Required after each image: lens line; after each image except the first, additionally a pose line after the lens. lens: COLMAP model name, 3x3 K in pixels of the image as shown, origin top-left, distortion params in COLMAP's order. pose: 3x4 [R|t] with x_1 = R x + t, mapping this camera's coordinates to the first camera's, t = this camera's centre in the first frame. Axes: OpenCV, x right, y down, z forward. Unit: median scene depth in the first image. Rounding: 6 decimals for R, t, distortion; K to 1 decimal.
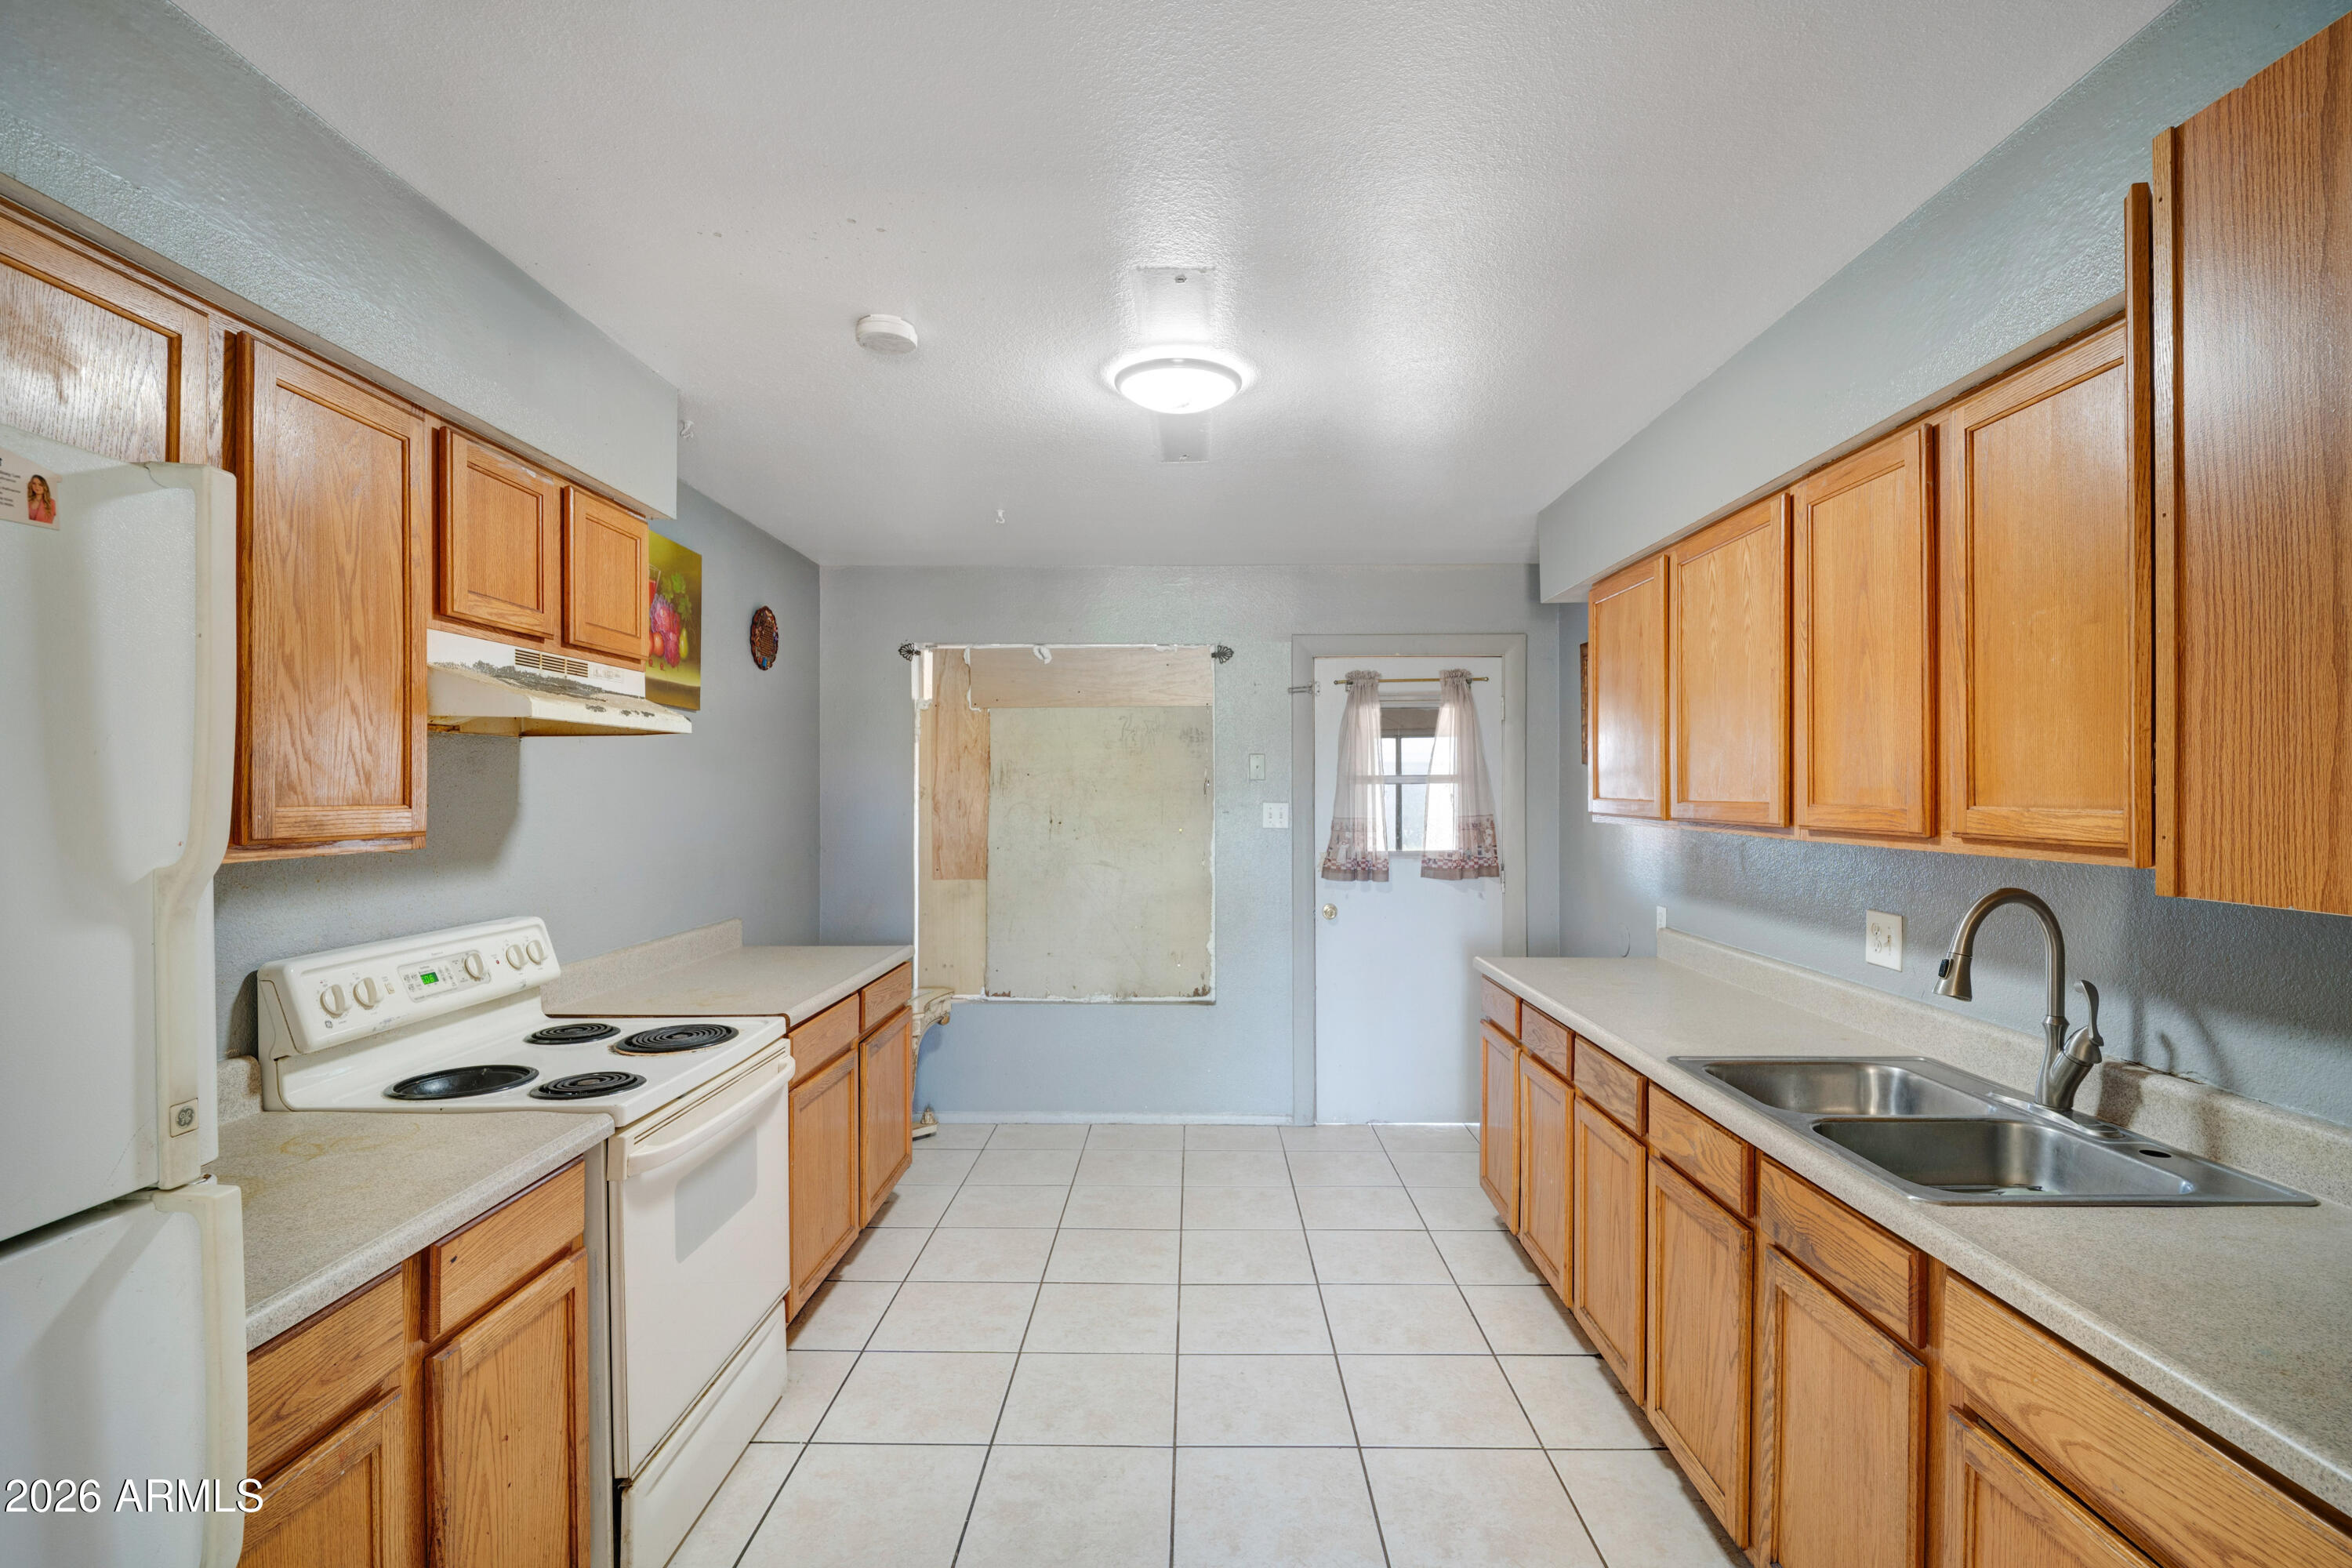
lens RADIAL K [[1103.1, 0, 1188.8], [0, 1103.1, 794.2], [0, 0, 1]] dist [-0.008427, -0.000977]
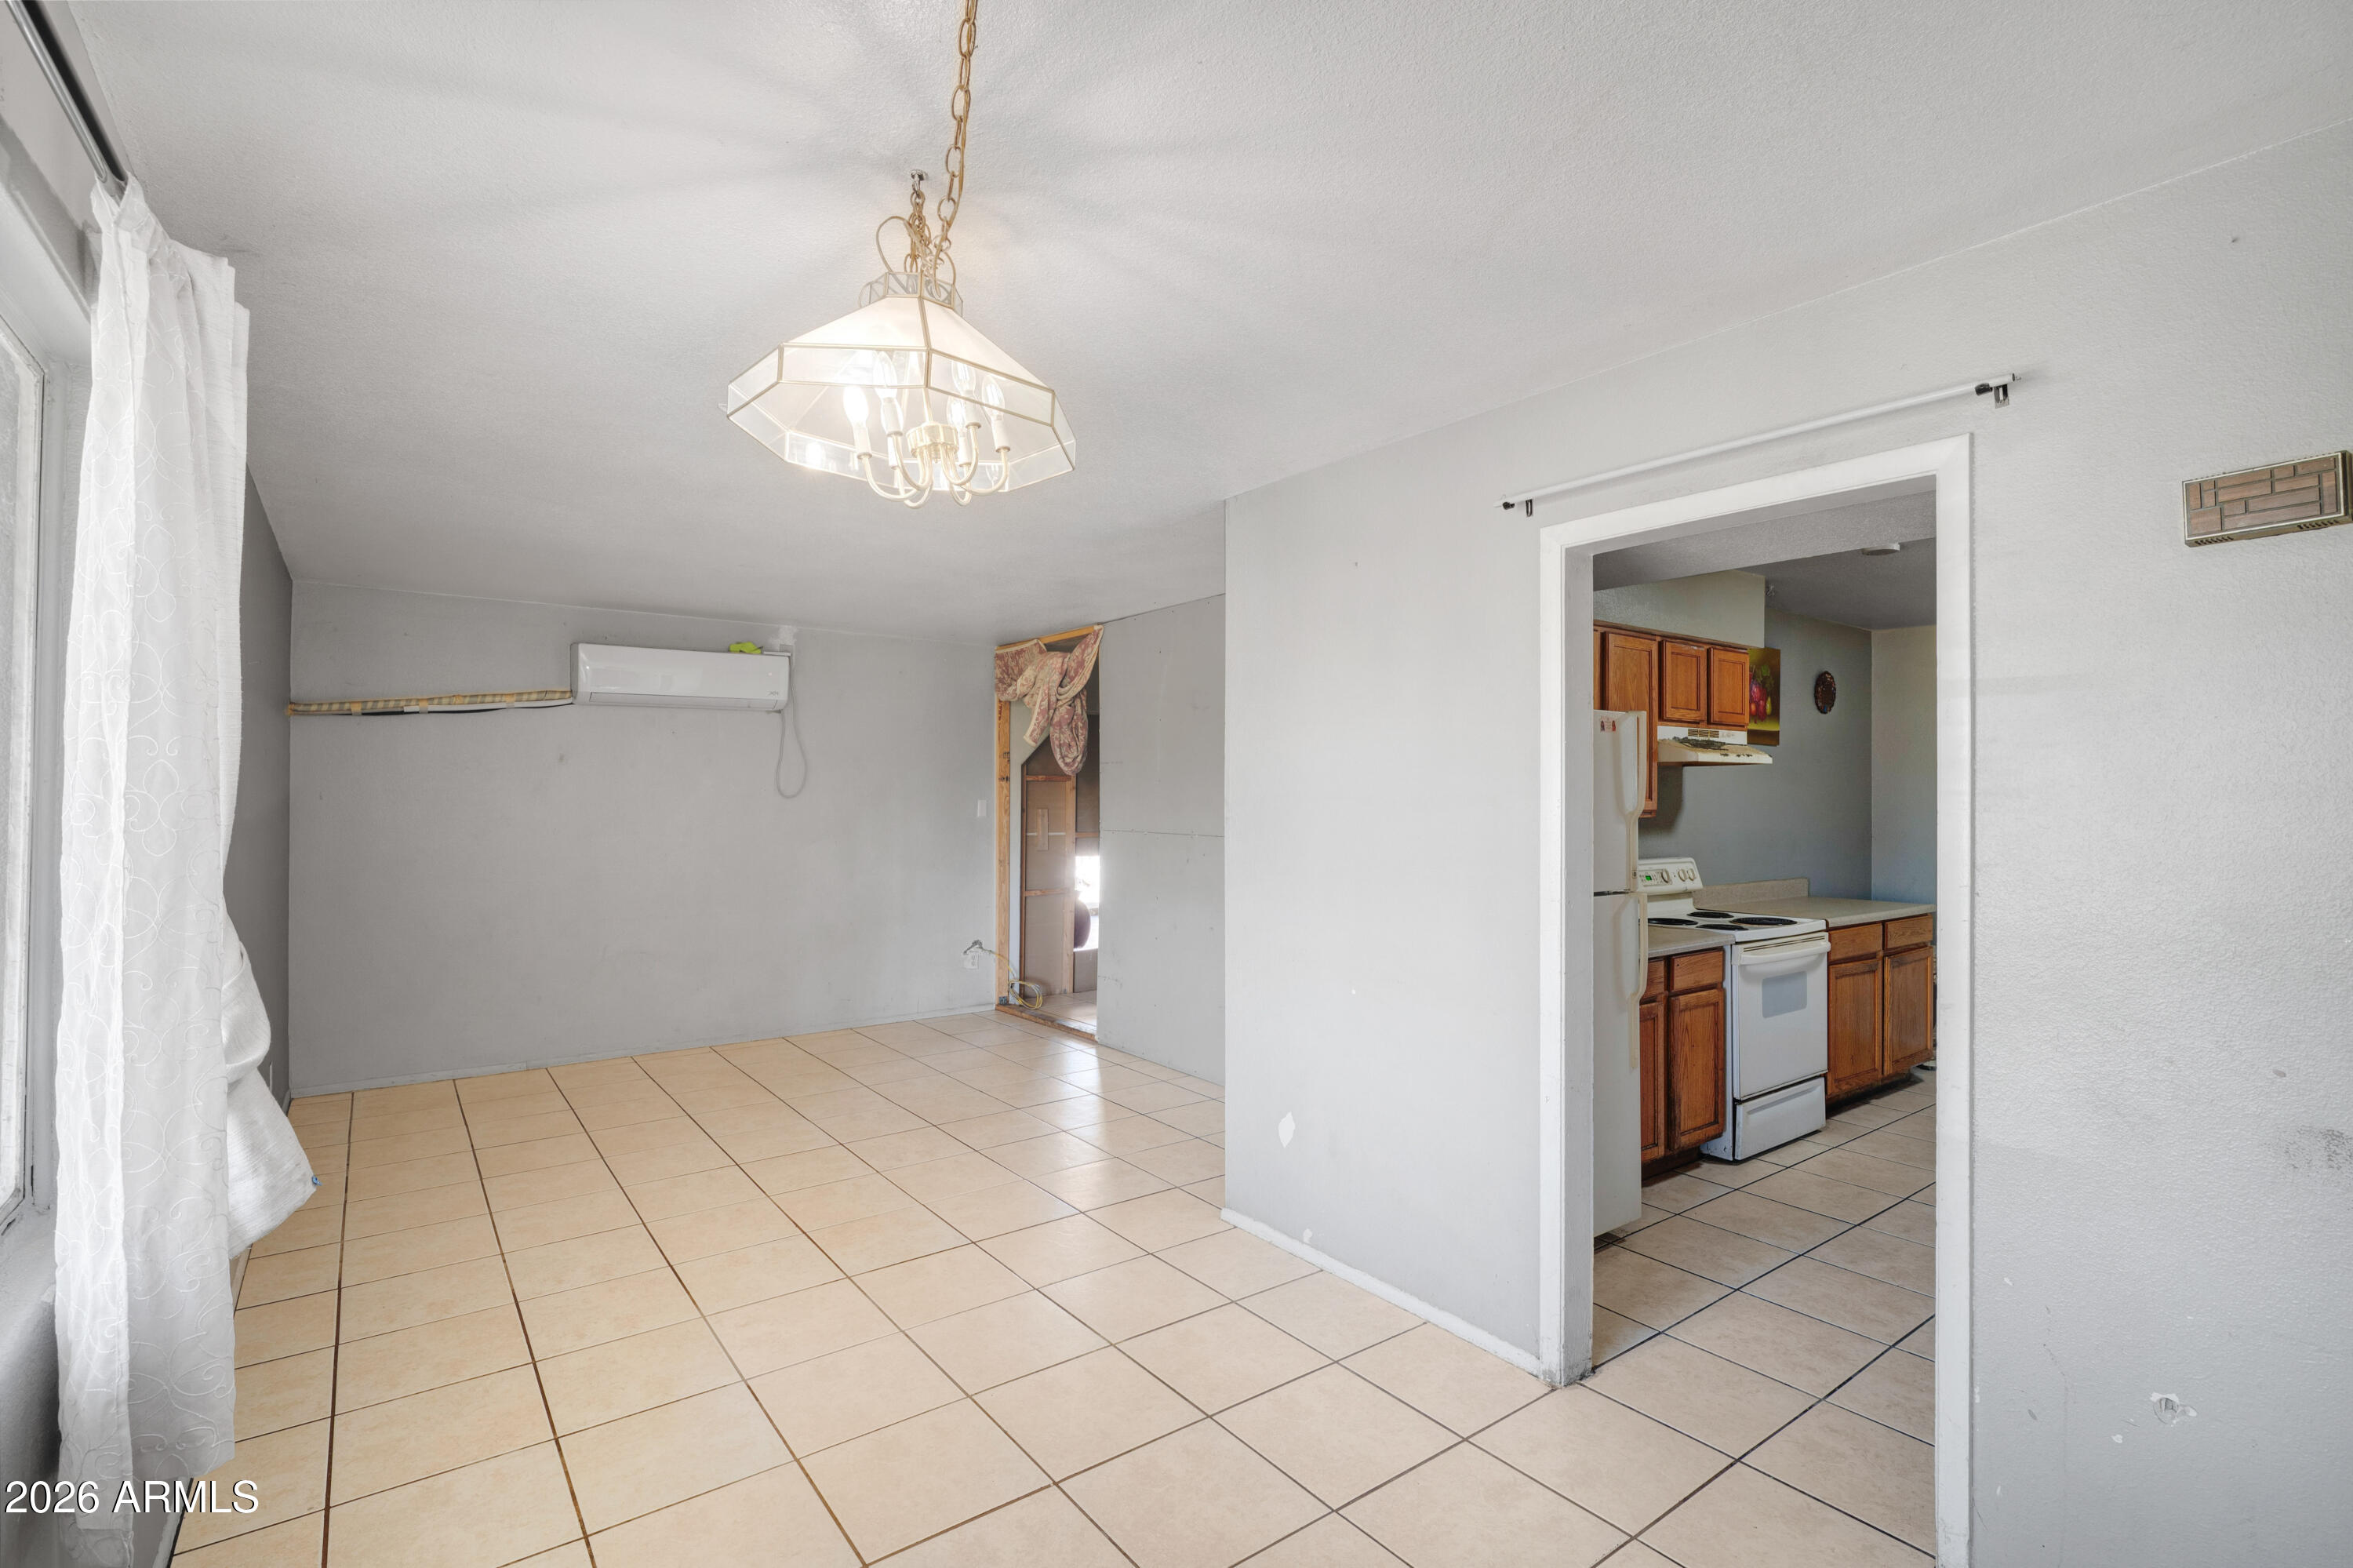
lens RADIAL K [[1103.6, 0, 1177.7], [0, 1103.6, 781.9], [0, 0, 1]] dist [-0.008427, -0.000977]
pose [[0.599165, -0.003835, -0.800616, 0.491526], [-0.007654, 0.999915, -0.010518, 0.004060], [0.800589, 0.012430, 0.599085, -1.036541]]
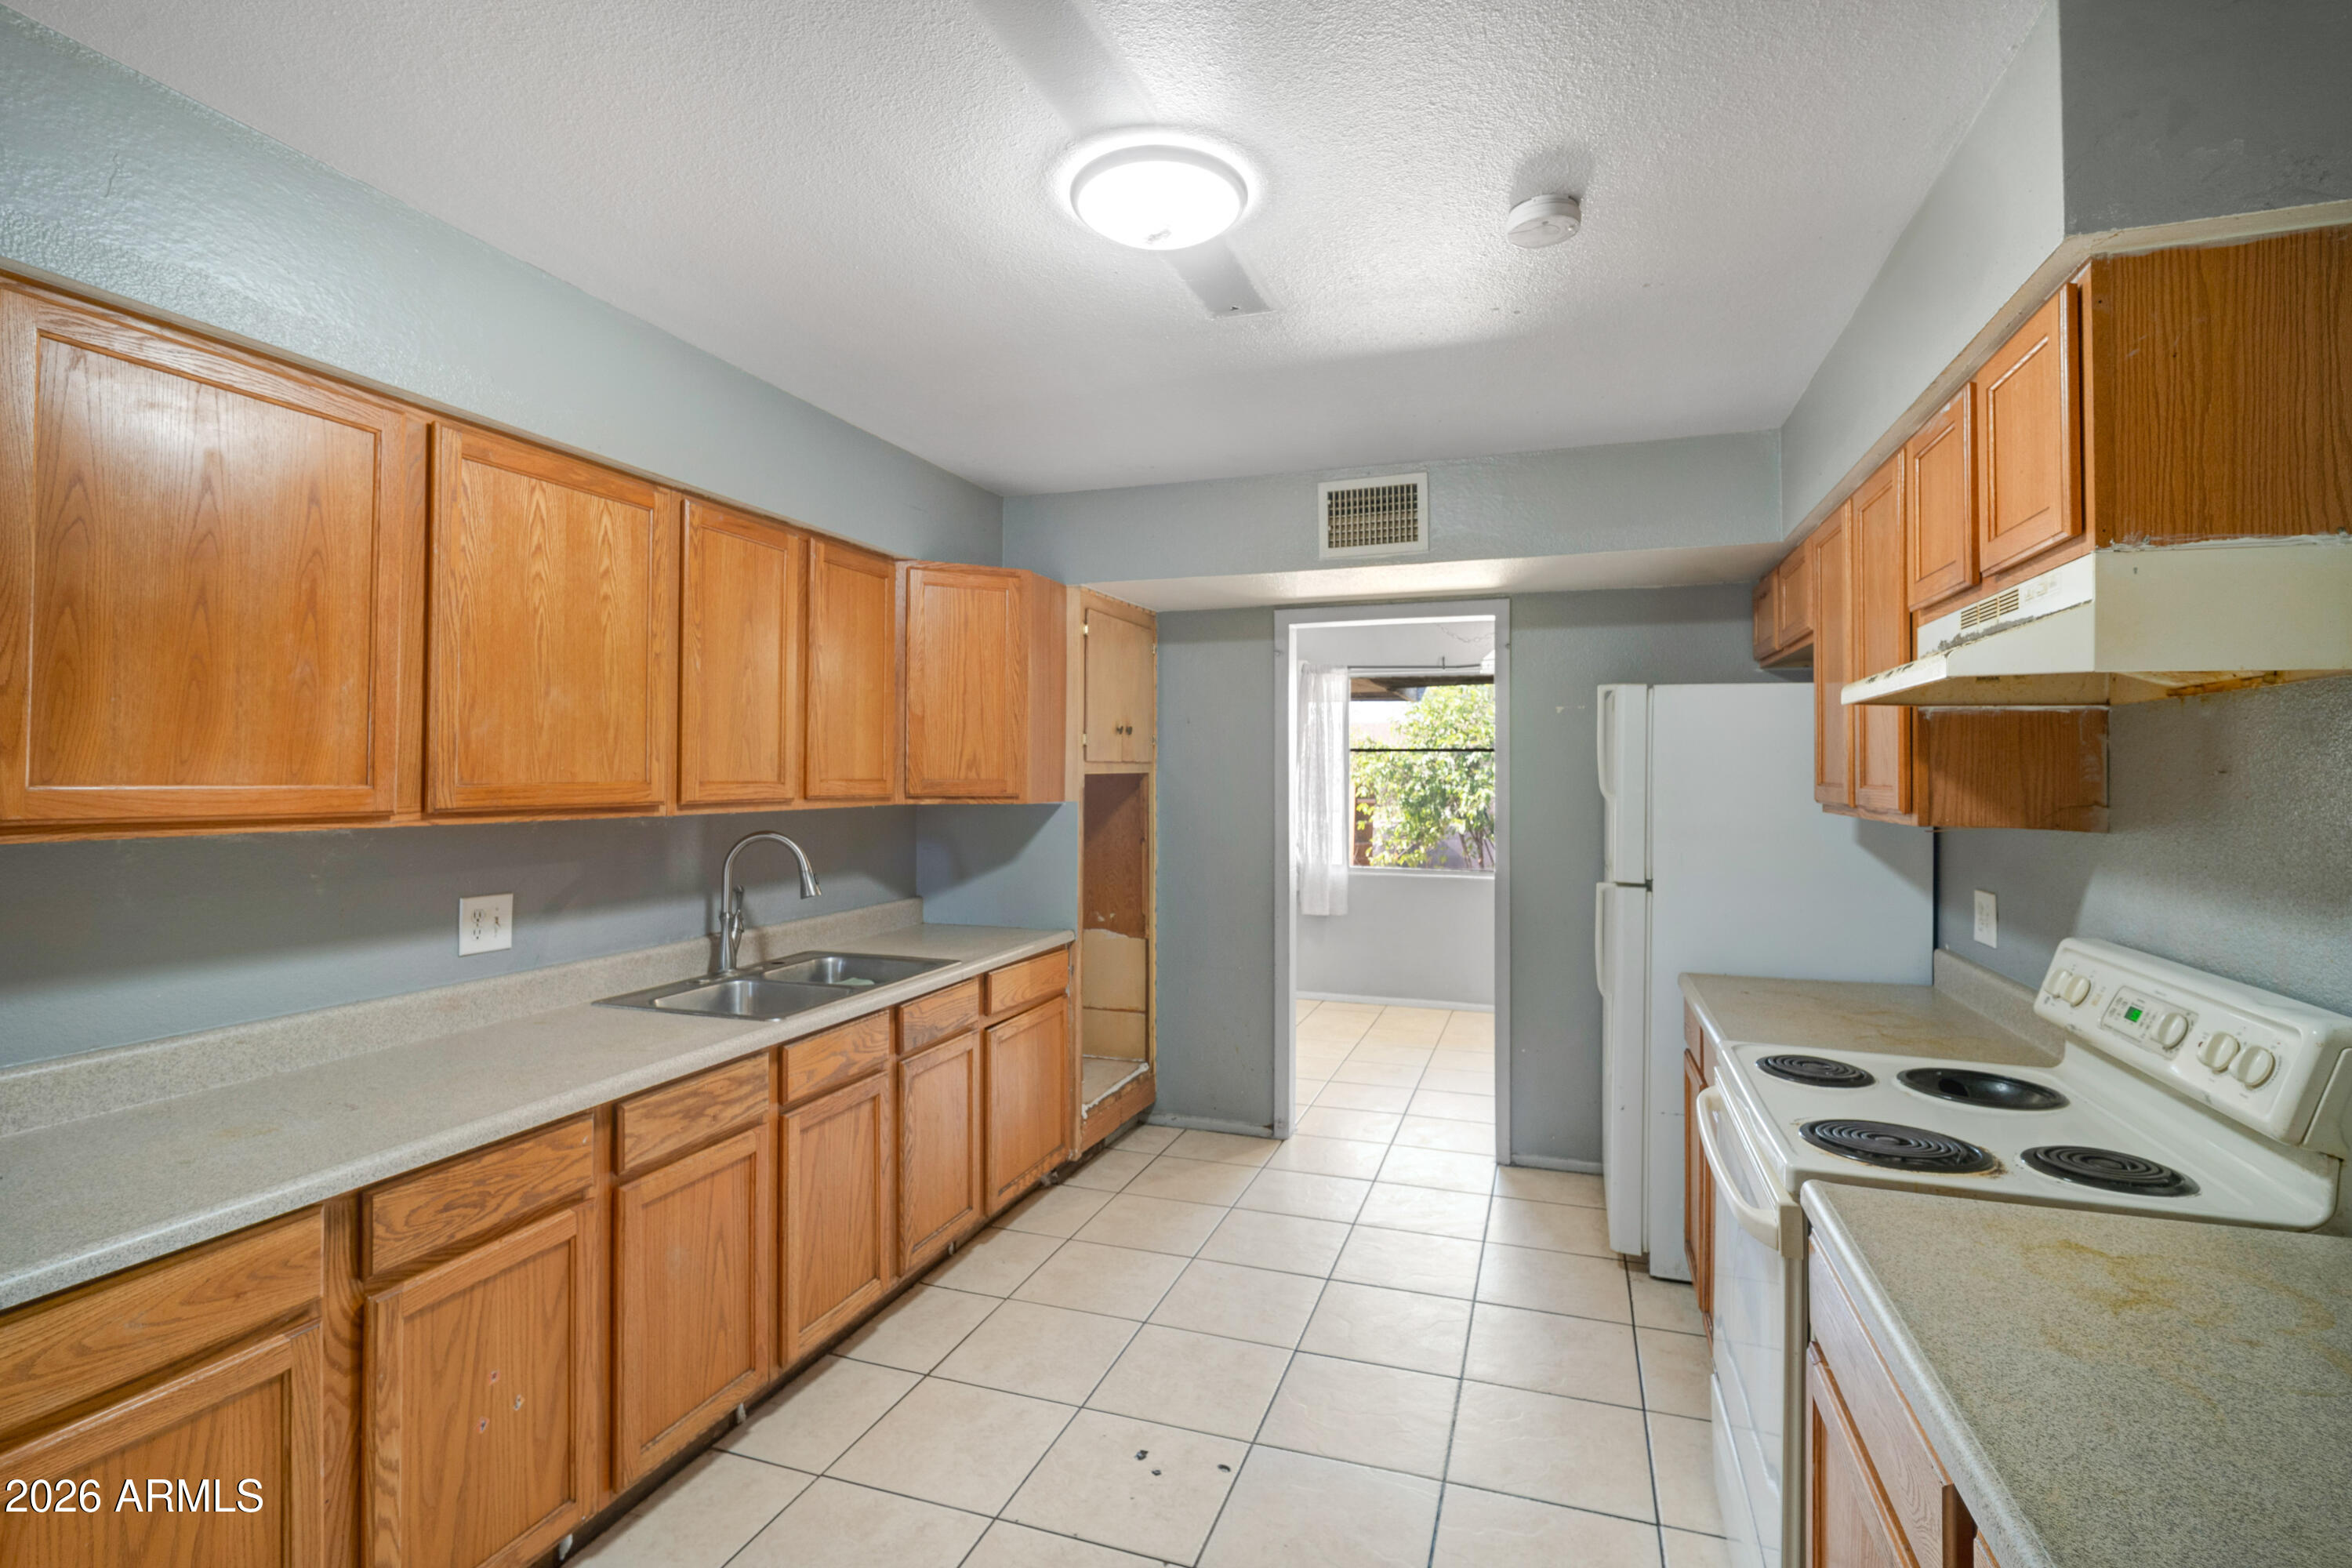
lens RADIAL K [[1103.1, 0, 1191.1], [0, 1103.1, 772.7], [0, 0, 1]] dist [-0.008427, -0.000977]
pose [[-0.947292, -0.002994, 0.320357, -0.289295], [-0.001231, 0.999983, 0.005707, -0.008400], [-0.320369, 0.005012, -0.947280, 1.862202]]
